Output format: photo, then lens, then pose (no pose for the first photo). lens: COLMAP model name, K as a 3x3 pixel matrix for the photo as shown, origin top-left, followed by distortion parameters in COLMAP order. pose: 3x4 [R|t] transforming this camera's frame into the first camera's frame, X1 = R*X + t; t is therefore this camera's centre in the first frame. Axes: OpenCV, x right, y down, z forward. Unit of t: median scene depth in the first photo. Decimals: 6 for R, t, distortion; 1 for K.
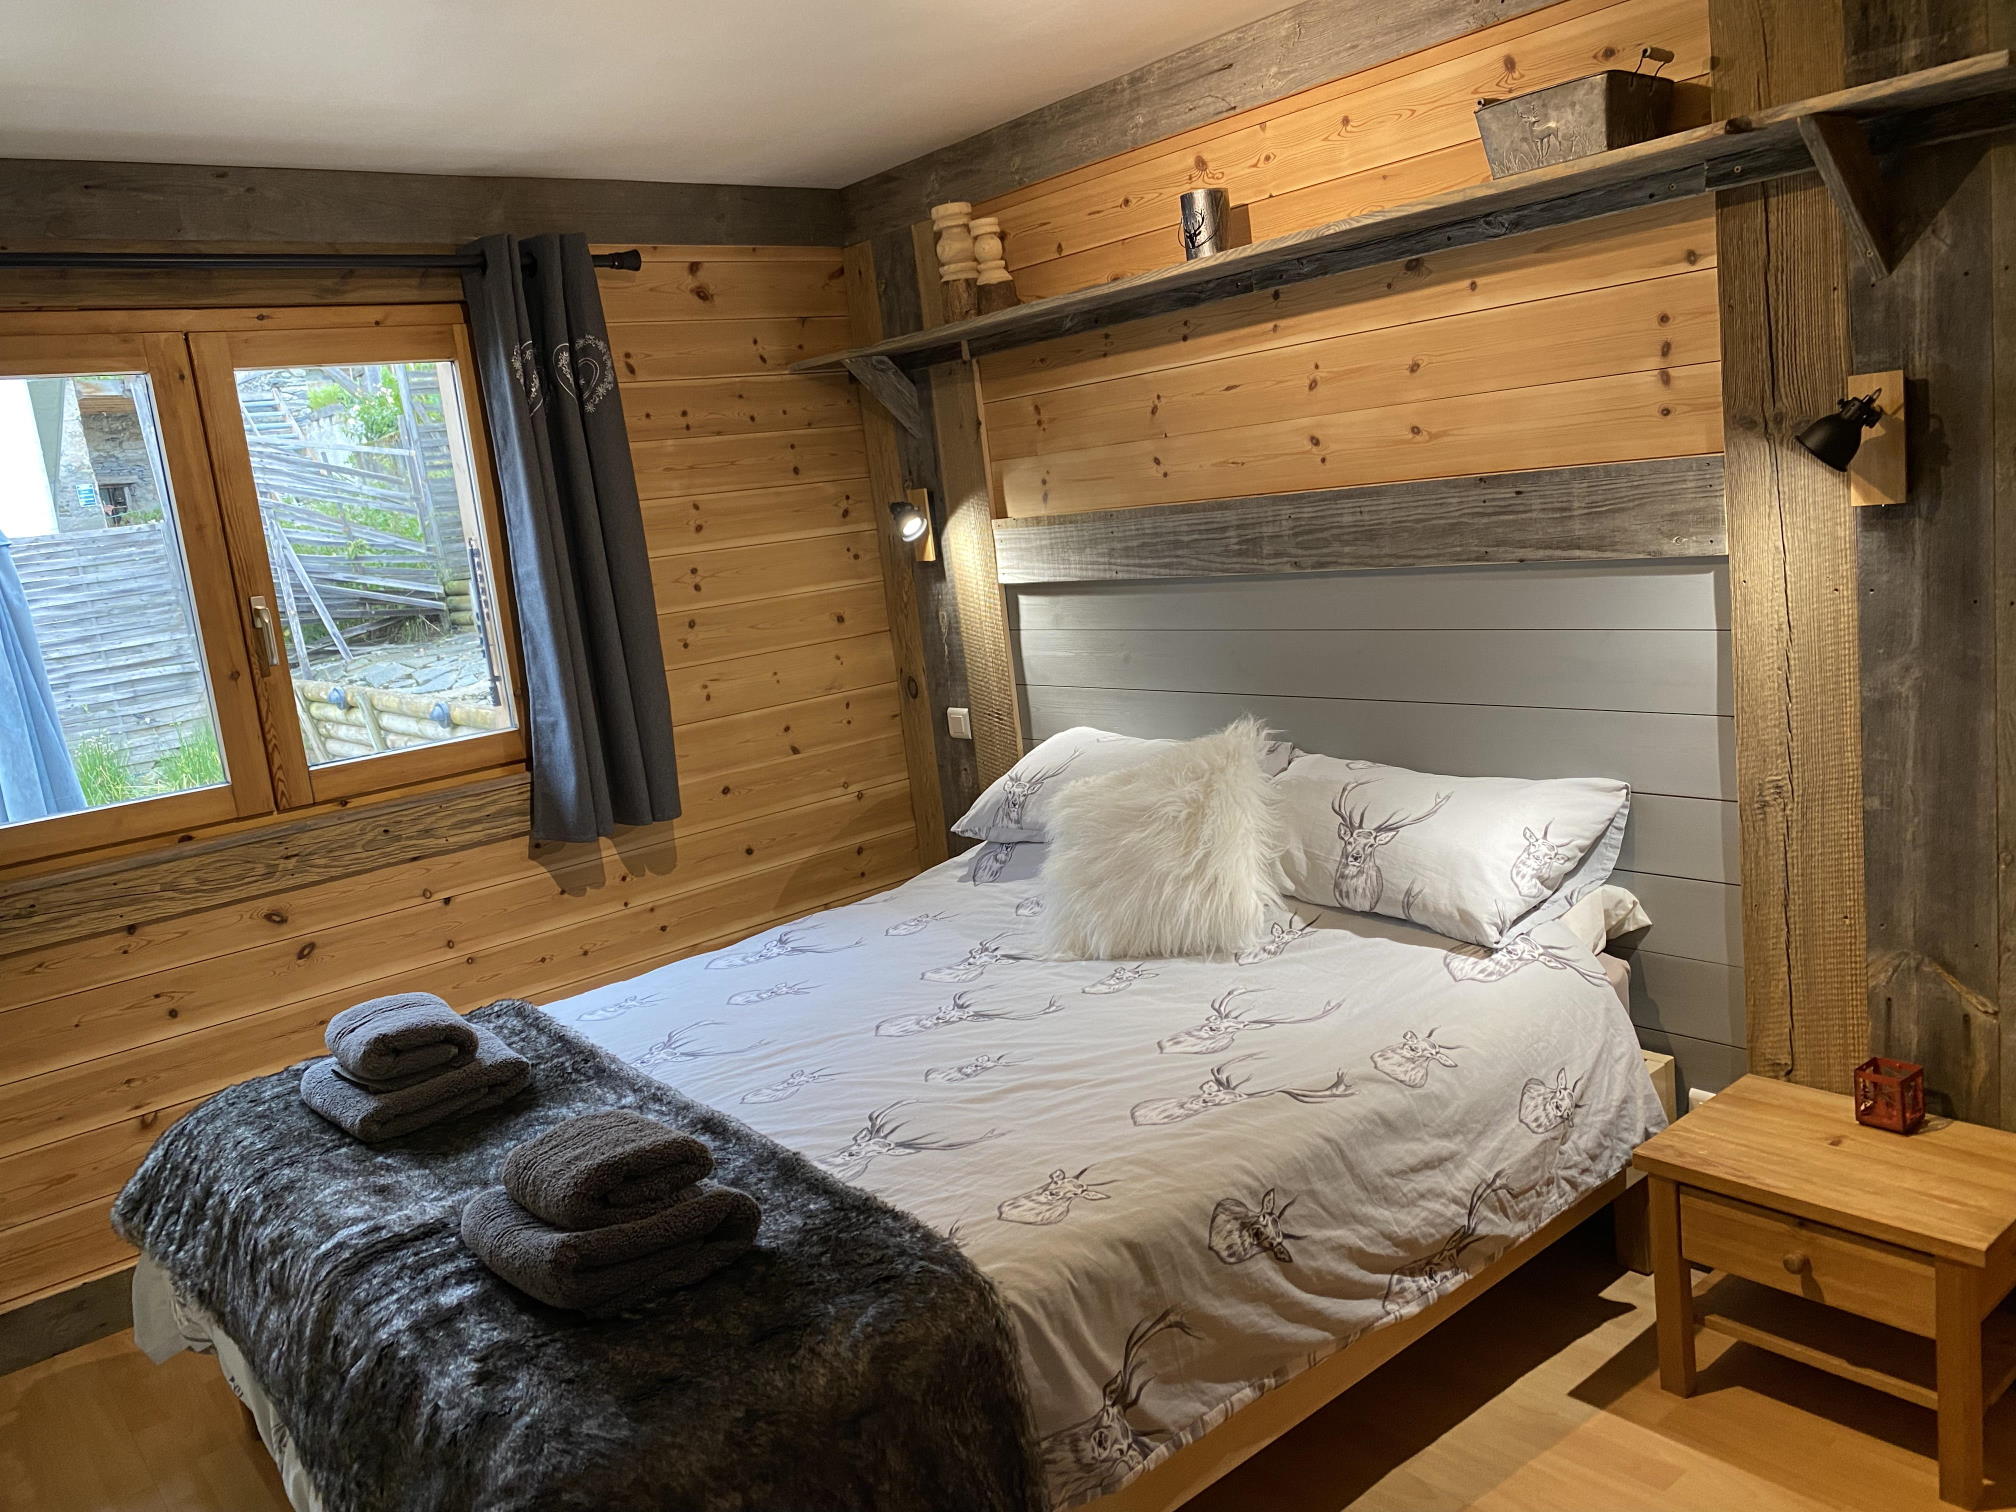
lens RADIAL K [[1508.2, 0, 1017.4], [0, 1508.2, 748.7], [0, 0, 1]] dist [0.006853, -0.003302]
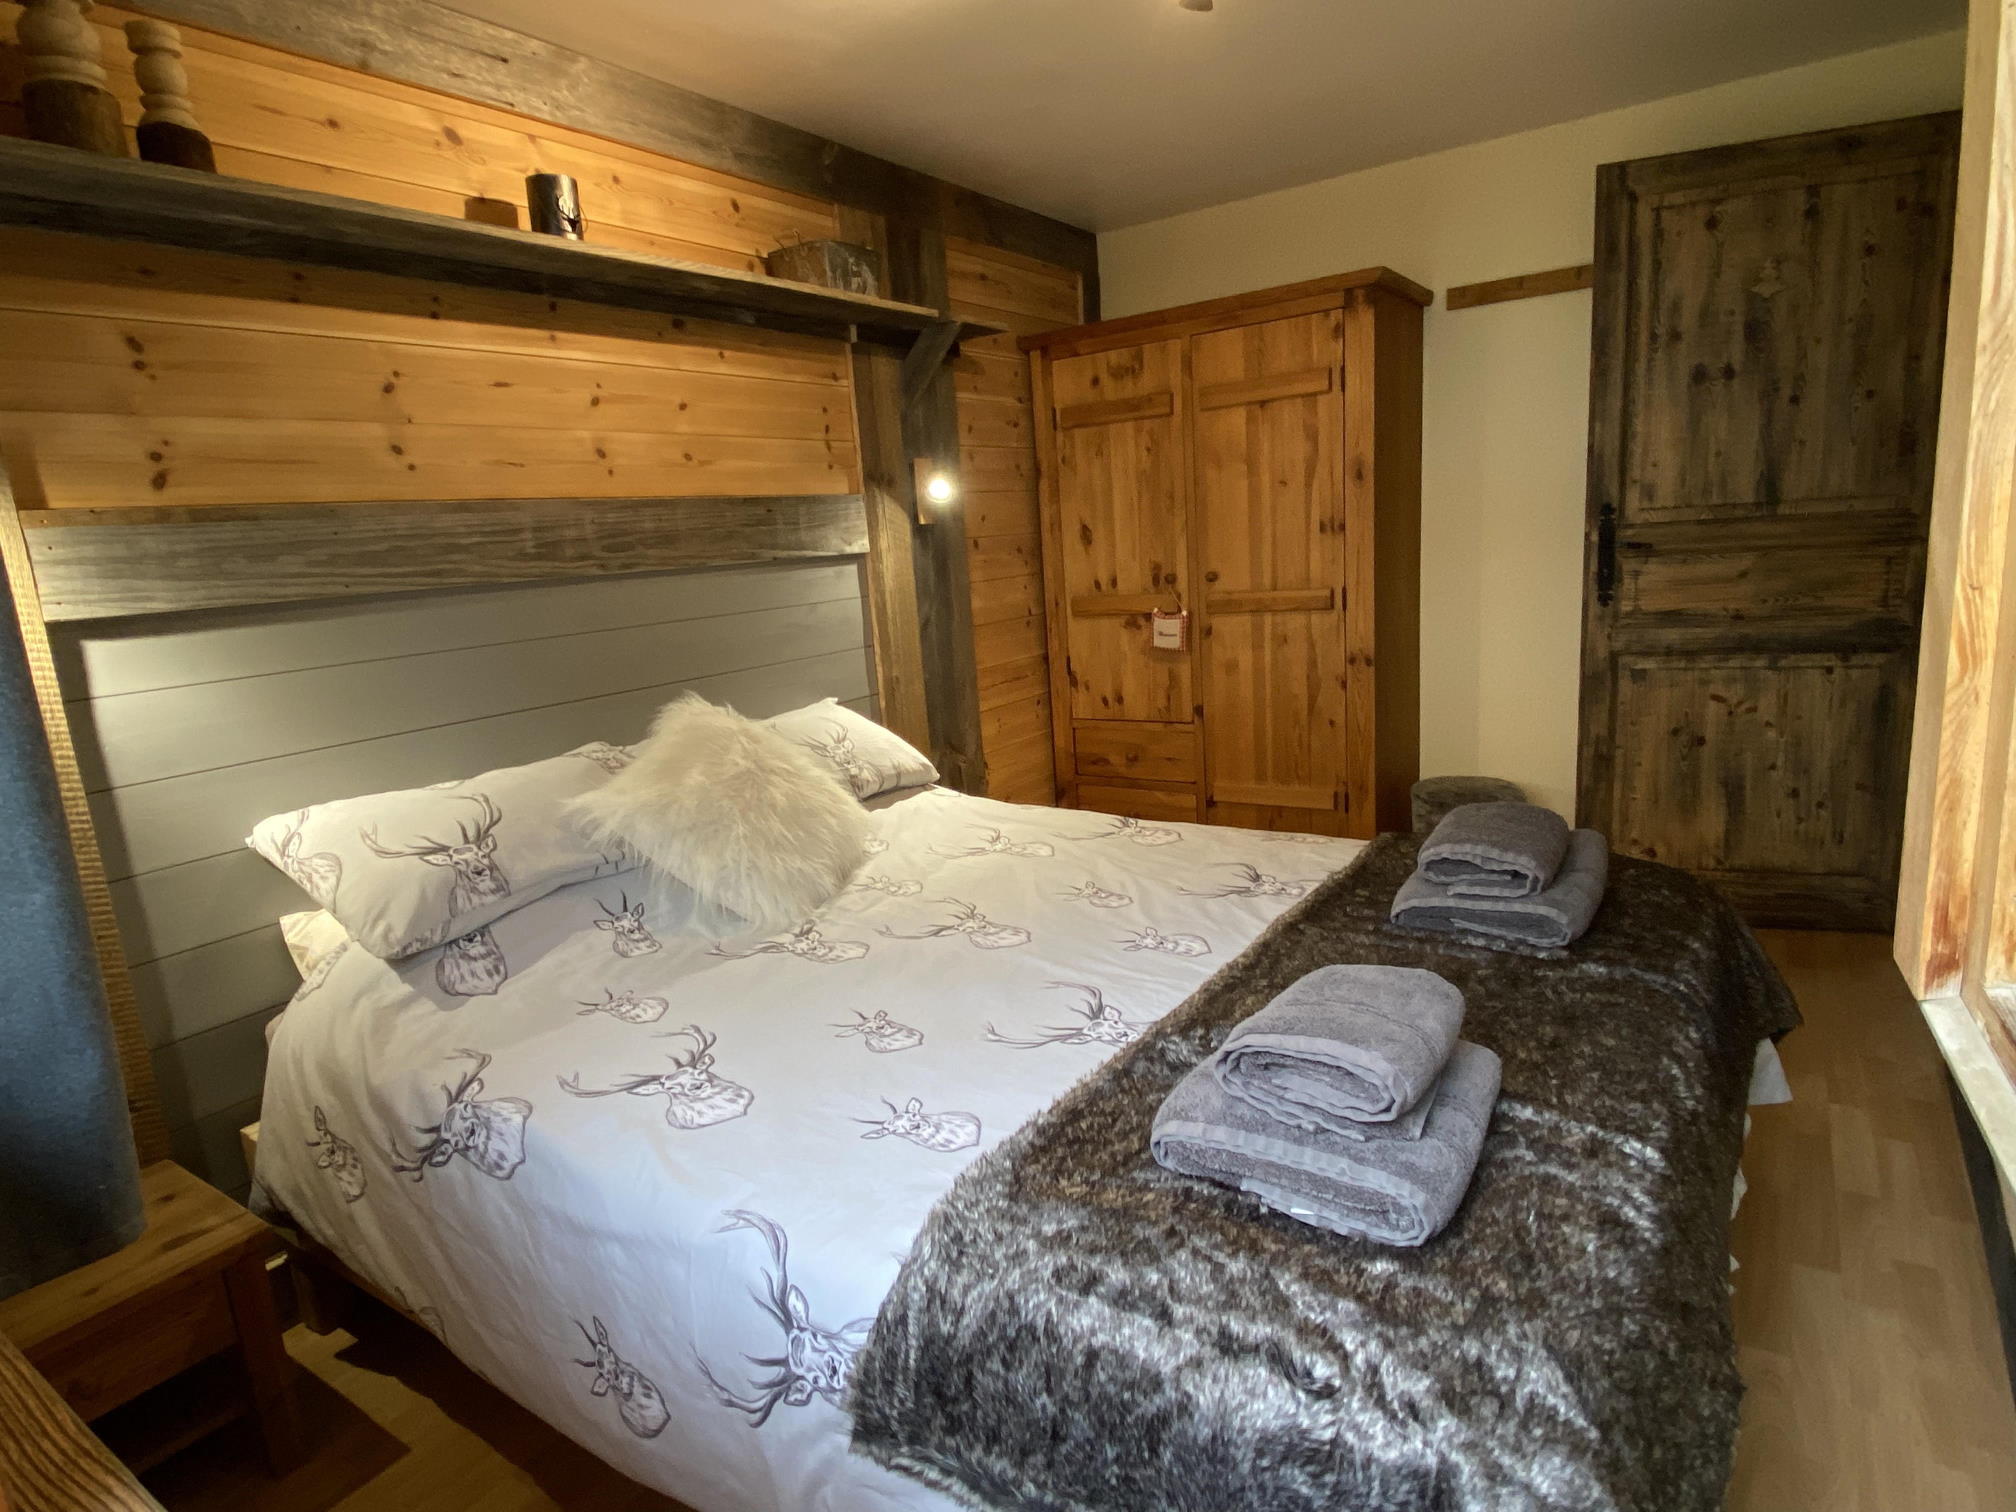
lens RADIAL K [[1129.8, 0, 1019.6], [0, 1129.8, 757.9], [0, 0, 1]] dist [0.002571, -0.002090]
pose [[-0.287606, -0.063322, 0.955653, -0.673977], [0.255501, 0.956578, 0.140277, -0.029668], [-0.923040, 0.284515, -0.258939, 0.977840]]
